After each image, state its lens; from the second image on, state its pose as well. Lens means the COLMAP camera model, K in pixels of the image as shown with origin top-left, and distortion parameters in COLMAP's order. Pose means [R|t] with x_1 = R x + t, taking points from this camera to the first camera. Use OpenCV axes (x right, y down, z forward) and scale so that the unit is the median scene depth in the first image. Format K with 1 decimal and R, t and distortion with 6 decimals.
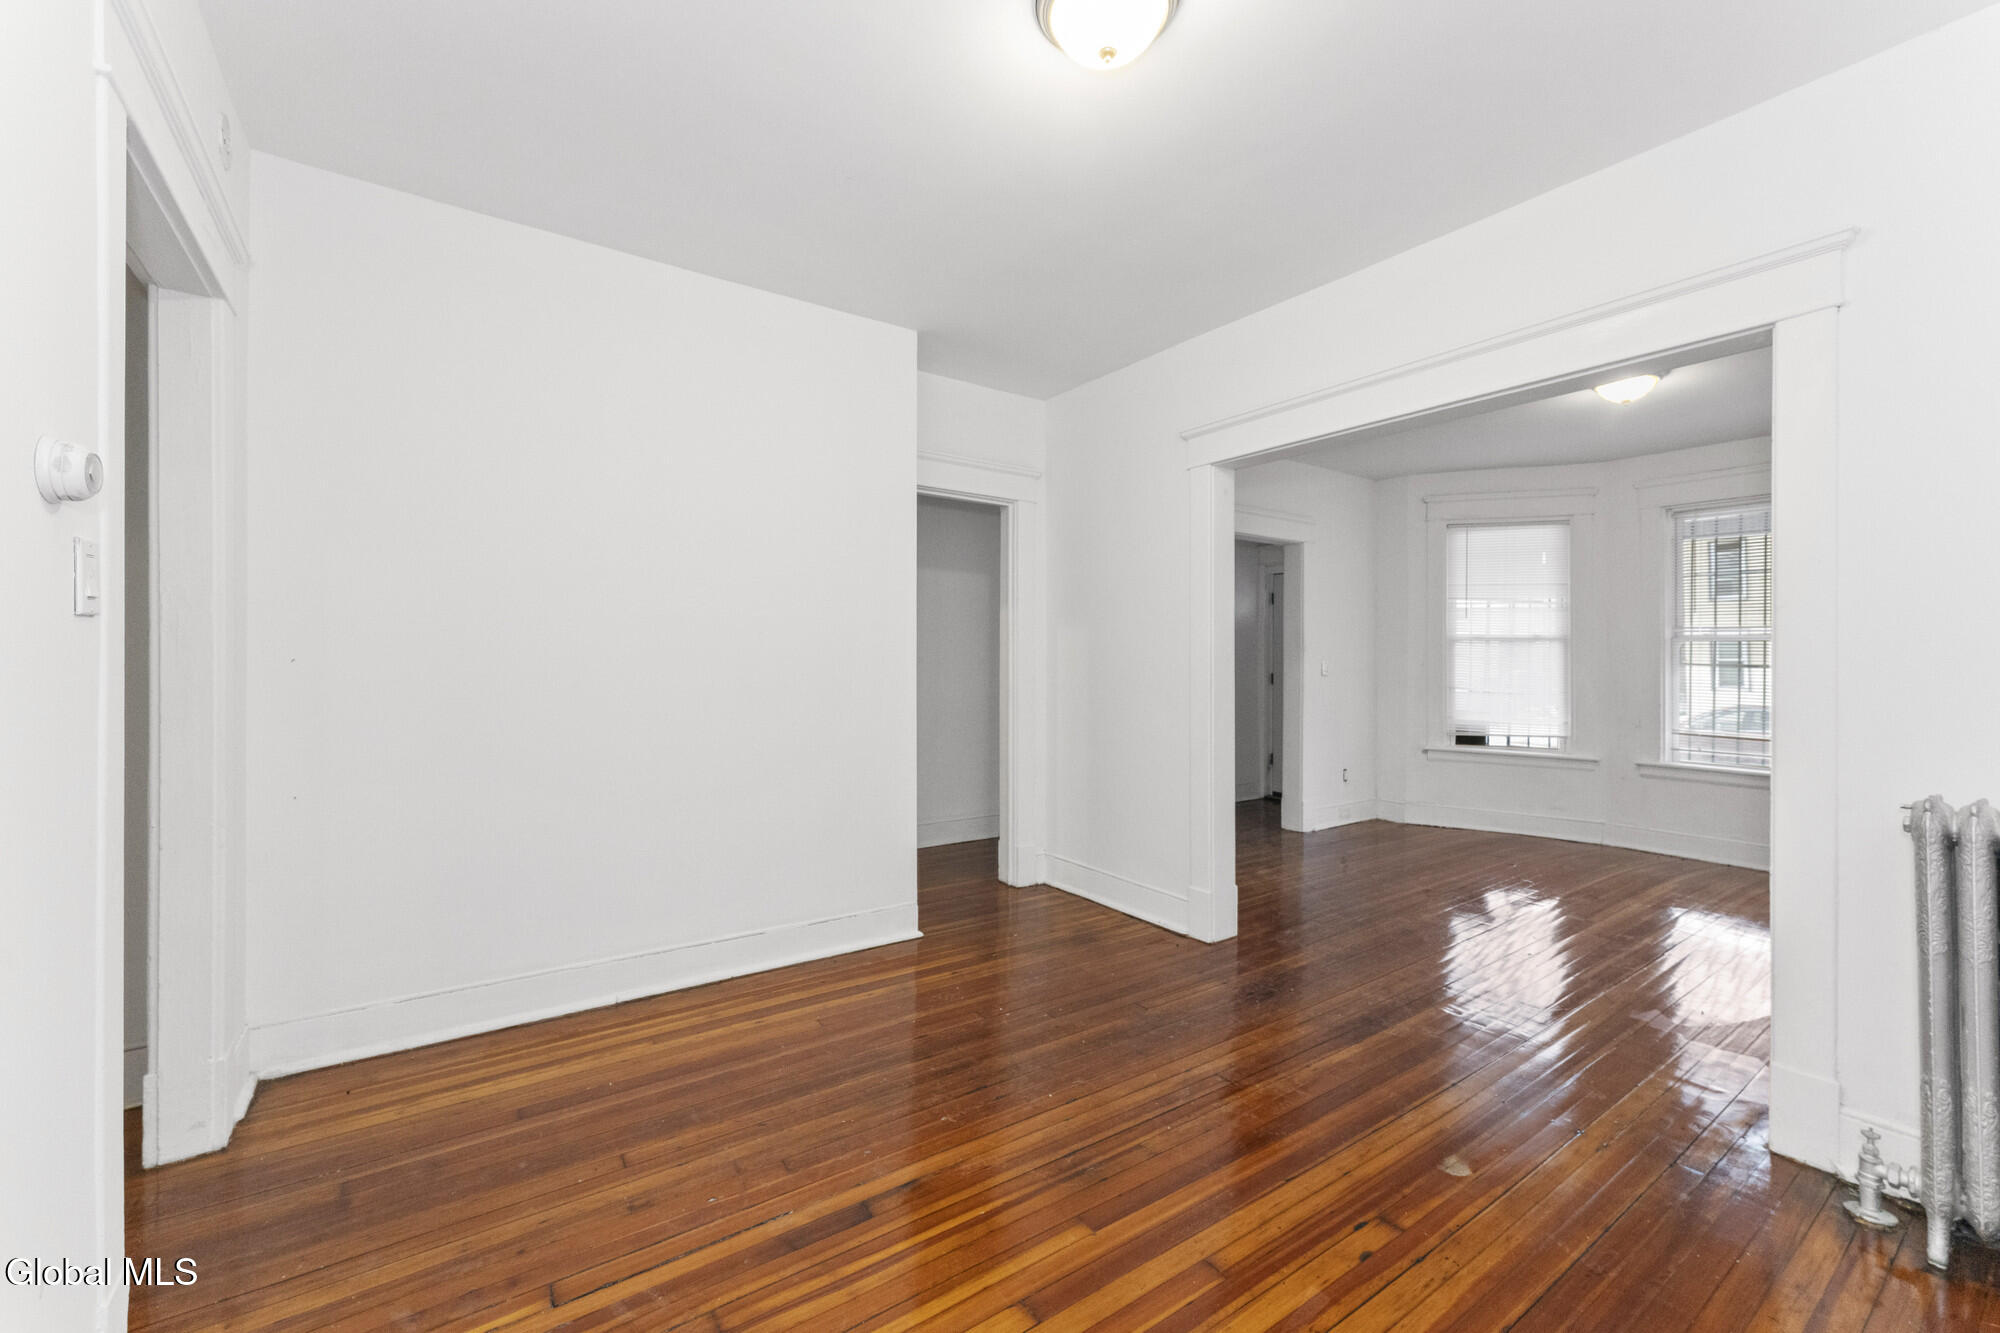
lens RADIAL K [[814.8, 0, 1013.8], [0, 814.8, 658.6], [0, 0, 1]] dist [-0.004347, -0.000405]
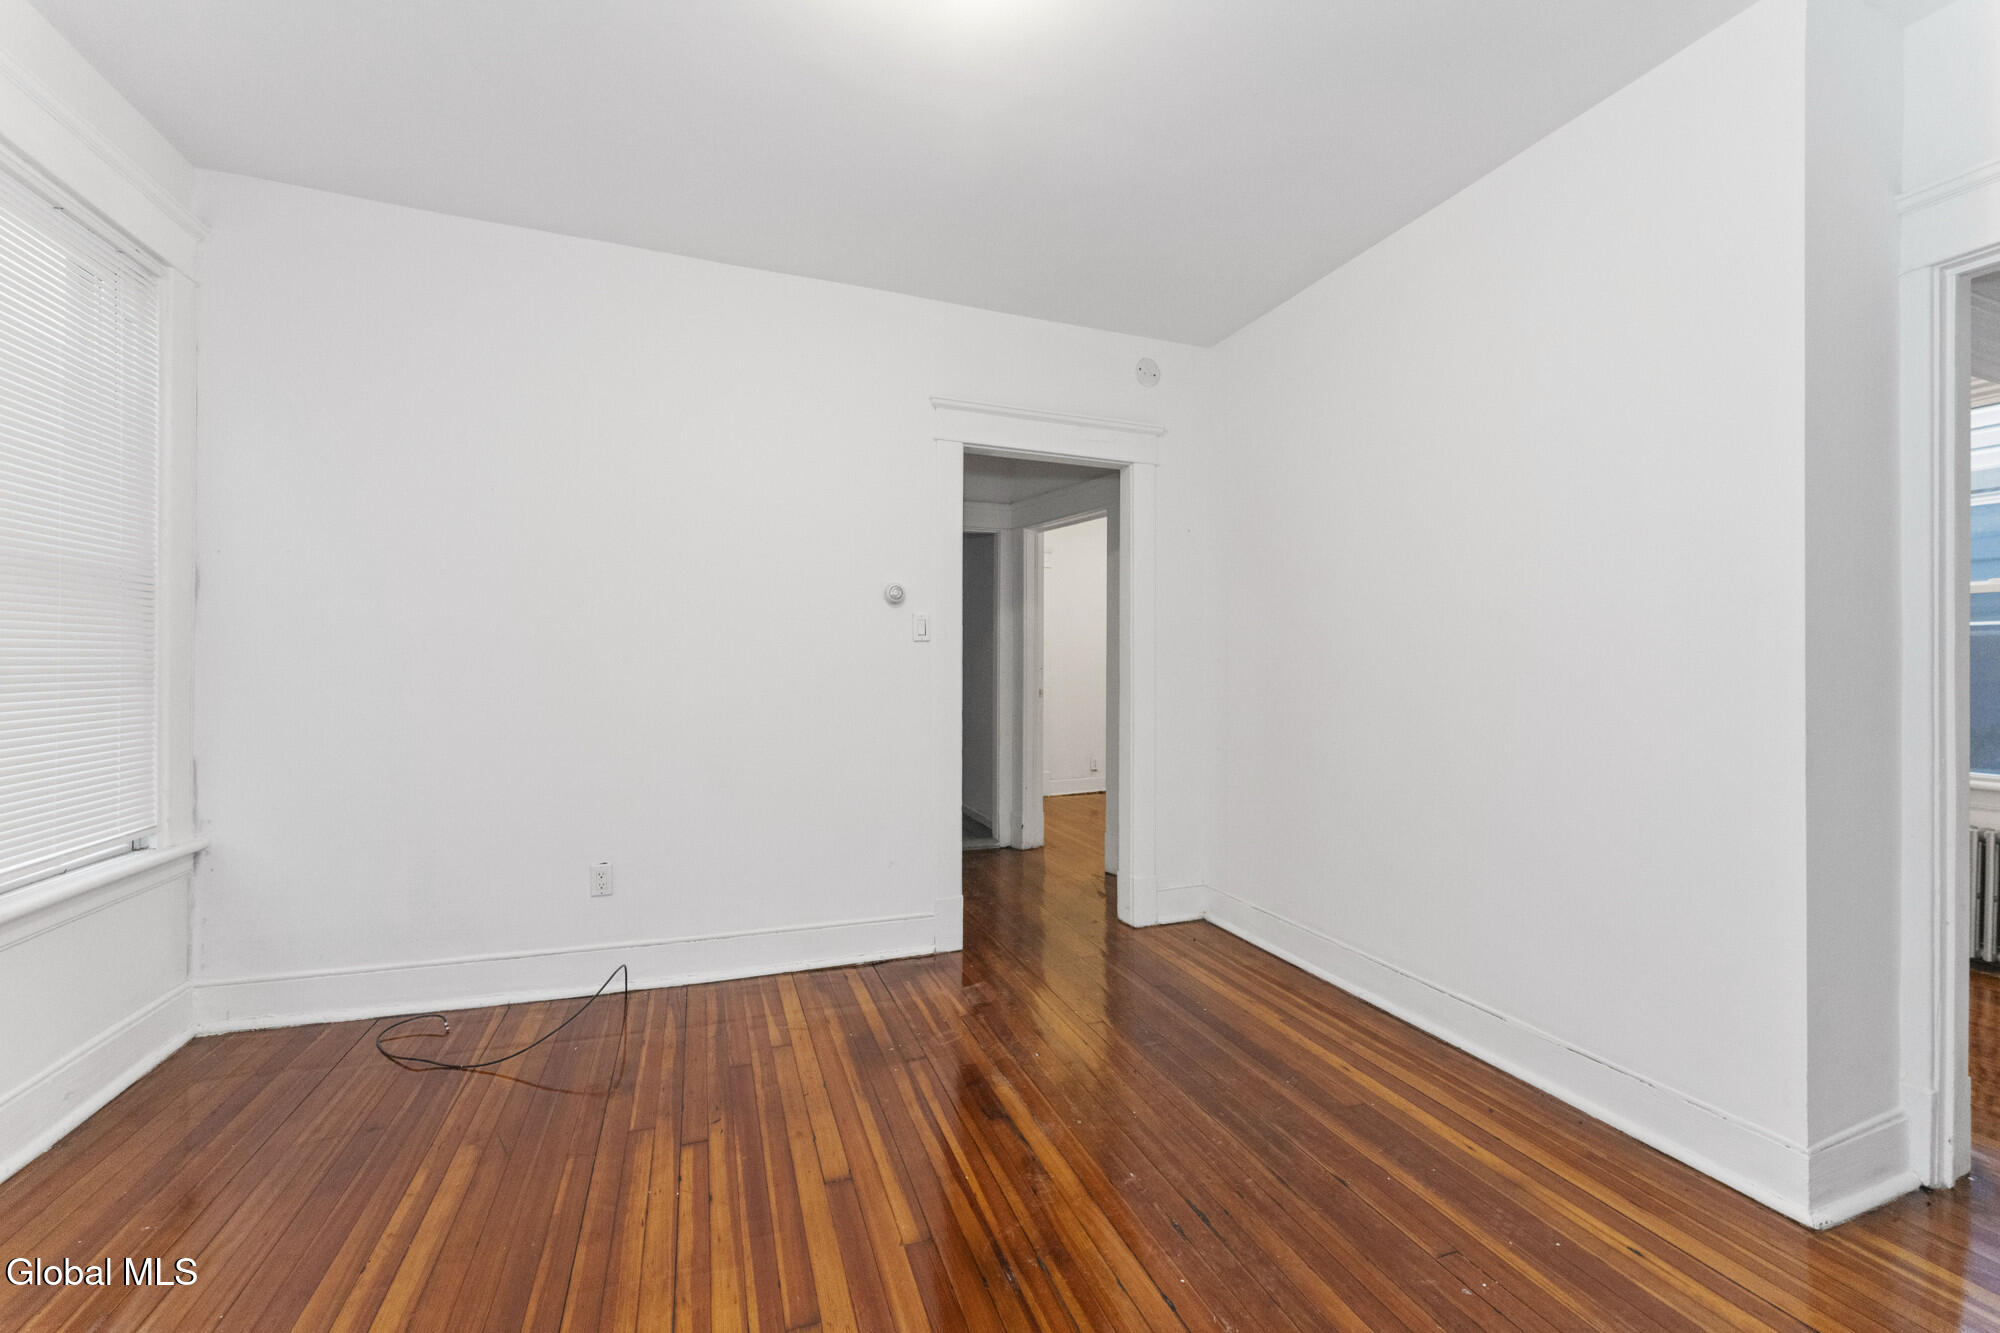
lens RADIAL K [[814.8, 0, 1009.8], [0, 814.8, 661.2], [0, 0, 1]] dist [-0.004347, -0.000405]
pose [[-0.264618, -0.009582, -0.964306, 0.700234], [-0.009956, 0.999924, -0.007204, 0.015397], [0.964302, 0.007694, -0.264694, 0.960390]]
